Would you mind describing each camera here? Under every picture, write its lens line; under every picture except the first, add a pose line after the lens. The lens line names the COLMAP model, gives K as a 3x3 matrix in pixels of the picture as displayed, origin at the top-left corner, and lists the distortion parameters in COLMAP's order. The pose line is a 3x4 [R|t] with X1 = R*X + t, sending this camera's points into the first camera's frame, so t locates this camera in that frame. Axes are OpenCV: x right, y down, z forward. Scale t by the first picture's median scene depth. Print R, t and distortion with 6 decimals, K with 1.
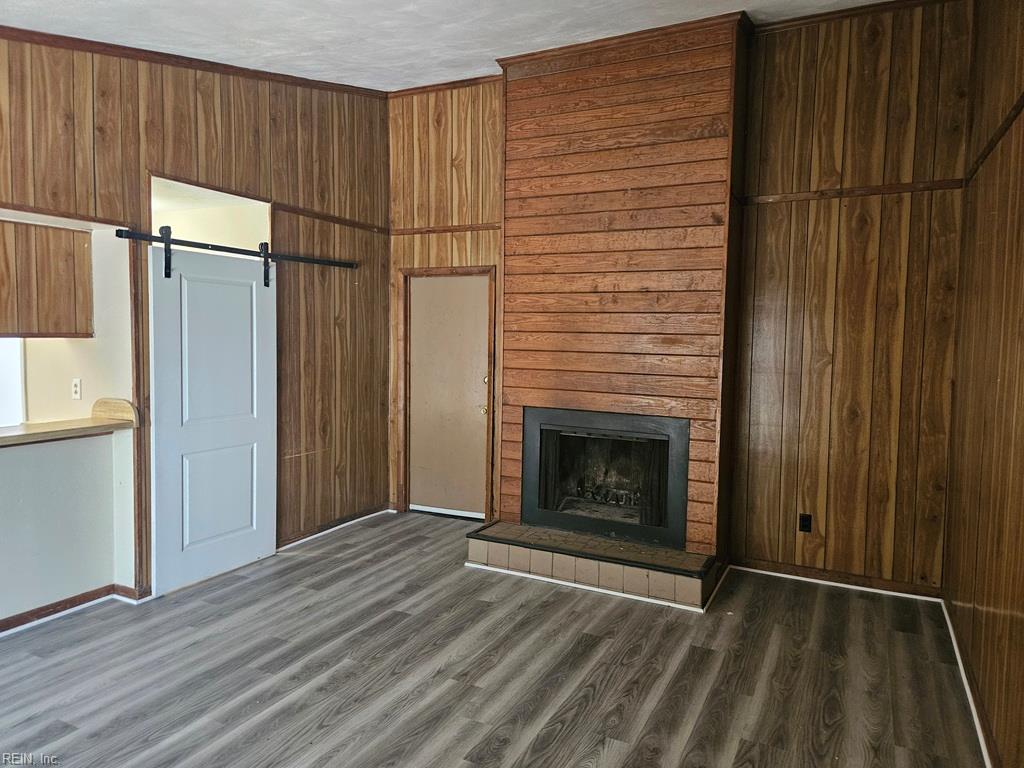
lens RADIAL K [[691.4, 0, 506.3], [0, 691.4, 380.2], [0, 0, 1]] dist [0.074143, -0.061269]
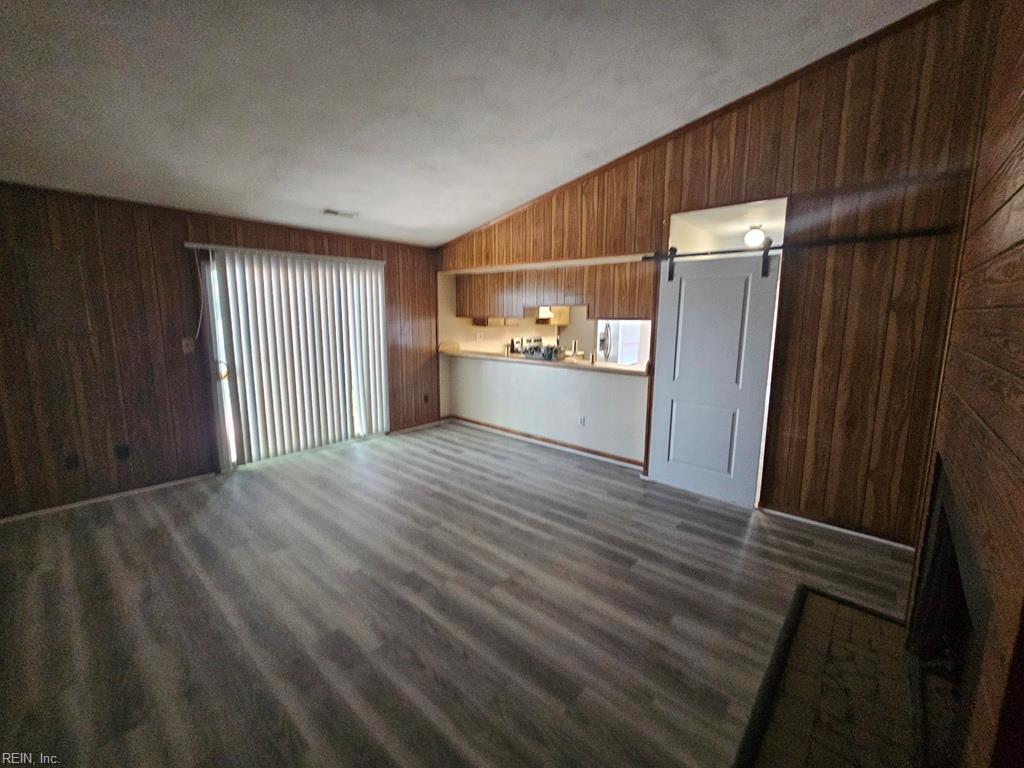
lens RADIAL K [[421.9, 0, 511.8], [0, 421.9, 375.4], [0, 0, 1]] dist [0.000483, 0.000751]
pose [[-0.245642, 0.122305, -0.961614, 0.500197], [-0.079075, 0.986174, 0.145628, -0.049877], [0.966130, 0.111812, -0.232575, 0.897819]]
